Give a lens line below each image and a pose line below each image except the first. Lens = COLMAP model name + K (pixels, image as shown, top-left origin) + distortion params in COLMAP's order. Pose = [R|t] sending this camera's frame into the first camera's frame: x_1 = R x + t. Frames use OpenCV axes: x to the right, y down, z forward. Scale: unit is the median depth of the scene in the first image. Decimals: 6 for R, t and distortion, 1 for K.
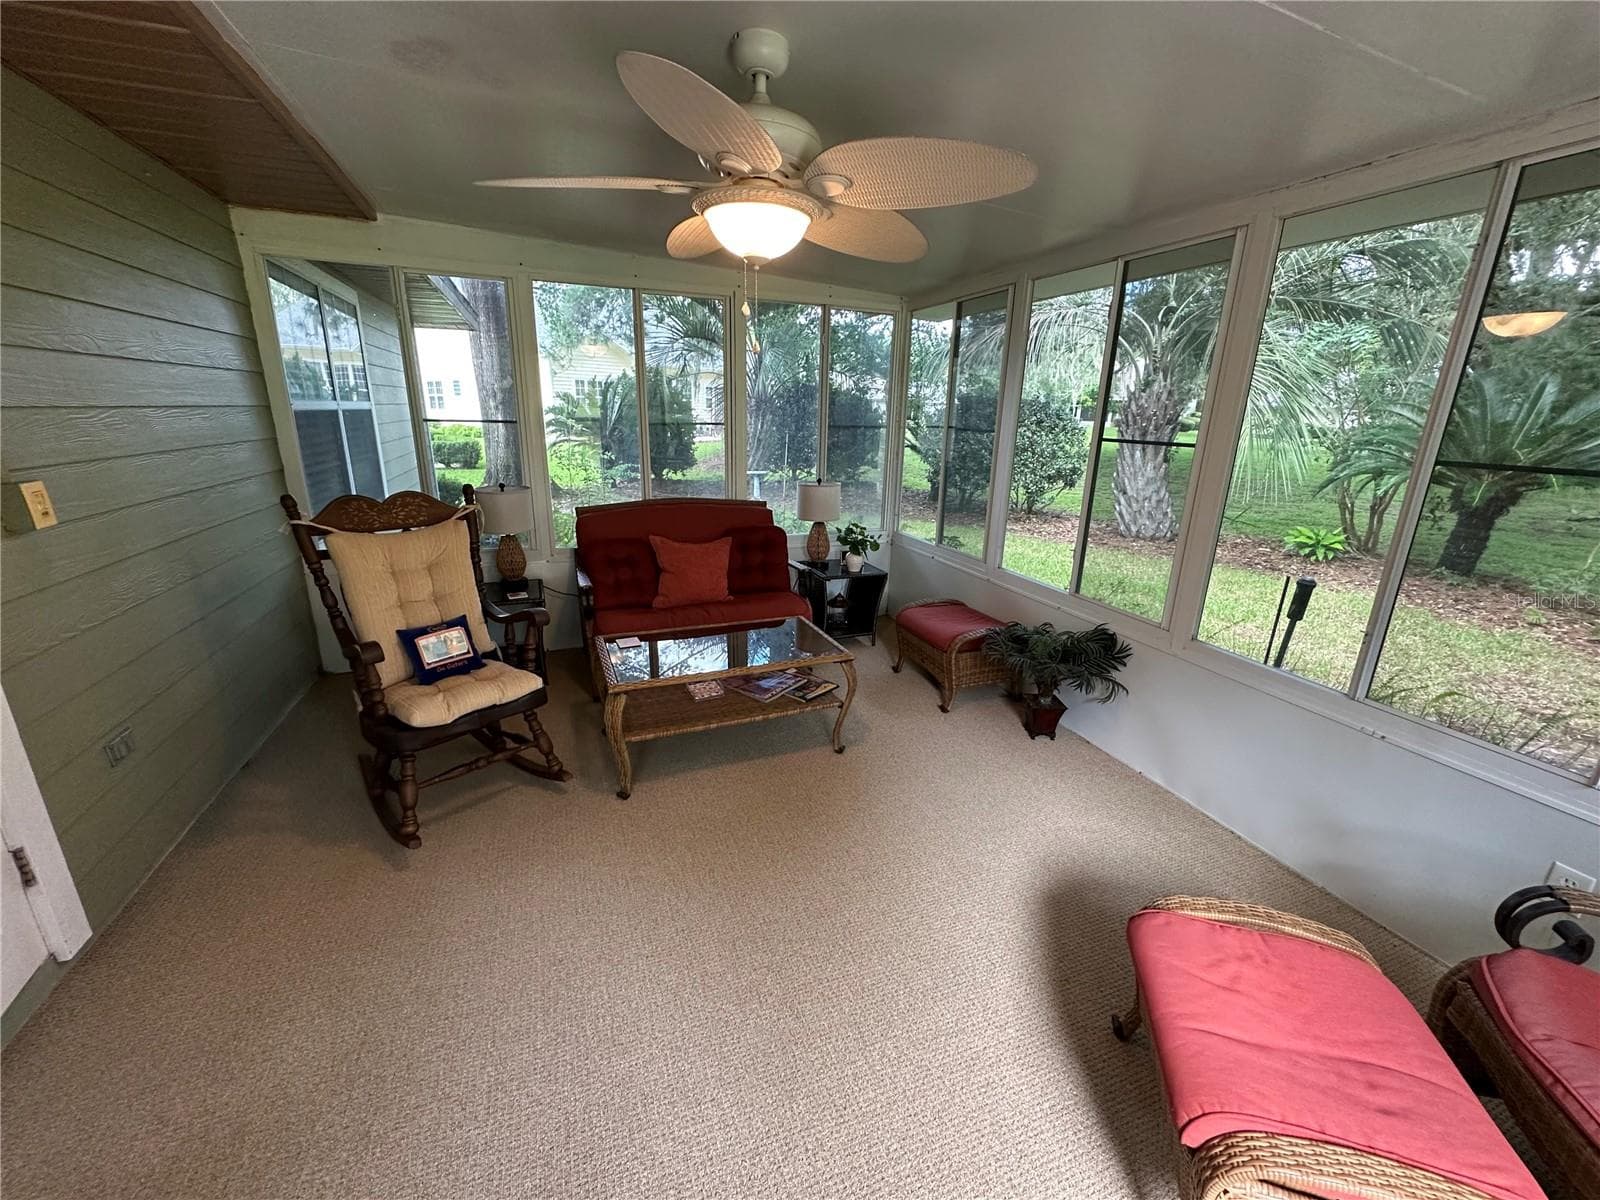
lens RADIAL K [[637.3, 0, 800.0], [0, 637.3, 600.0], [0, 0, 1]] dist [-0.005881, -0.000217]
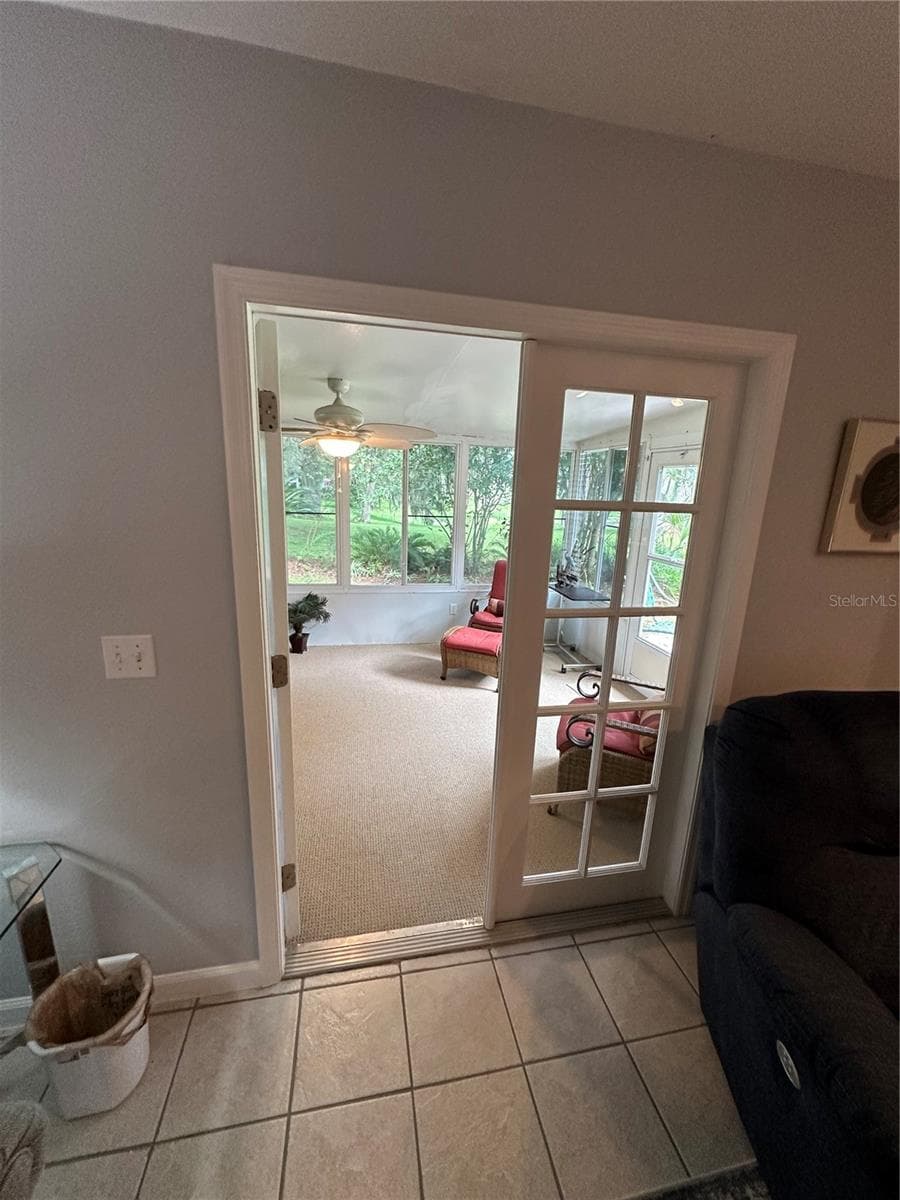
lens RADIAL K [[478.0, 0, 461.9], [0, 478.0, 597.8], [0, 0, 1]] dist [-0.005881, -0.000217]
pose [[0.141921, -0.234945, 0.961592, -1.125709], [0.245507, 0.949428, 0.195738, -0.148877], [-0.958950, 0.208298, 0.192424, 0.160257]]
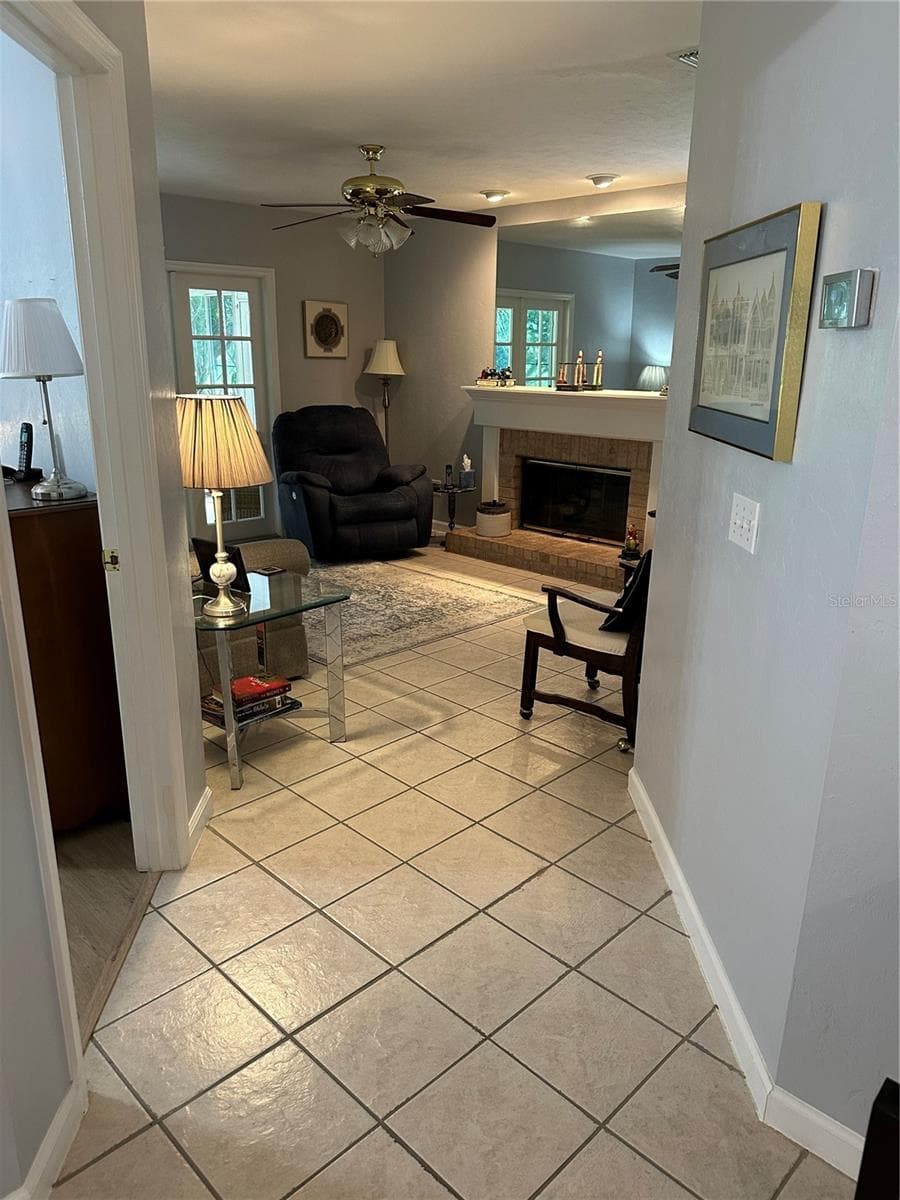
lens RADIAL K [[833.9, 0, 456.7], [0, 833.9, 612.4], [0, 0, 1]] dist [0.131540, -0.251083]
pose [[-0.416821, -0.291605, 0.860945, -3.036818], [0.236484, 0.879743, 0.412464, -0.238404], [-0.877688, 0.375524, -0.297735, 0.471014]]
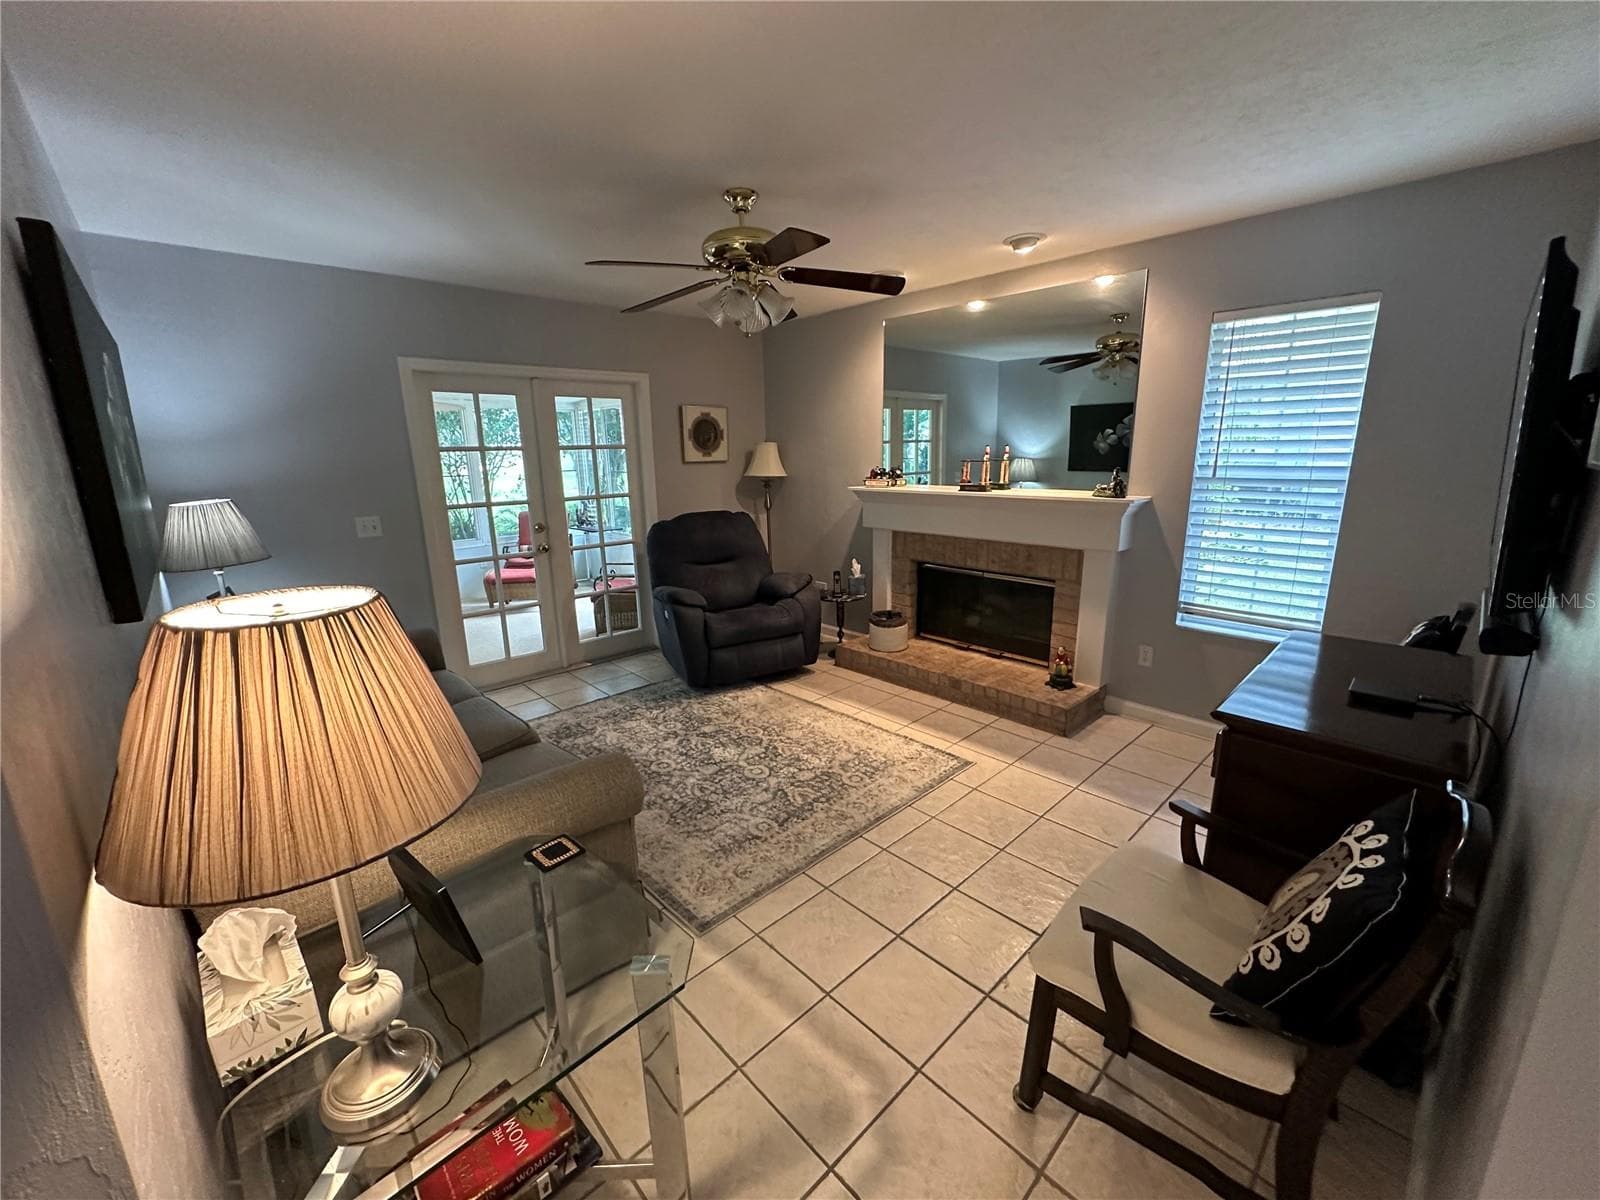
lens RADIAL K [[637.3, 0, 800.0], [0, 637.3, 600.0], [0, 0, 1]] dist [-0.005881, -0.000217]
pose [[-0.385773, -0.222996, 0.895239, -2.315731], [0.272244, 0.899626, 0.341403, -0.155068], [-0.881512, 0.375427, -0.286342, 0.209999]]
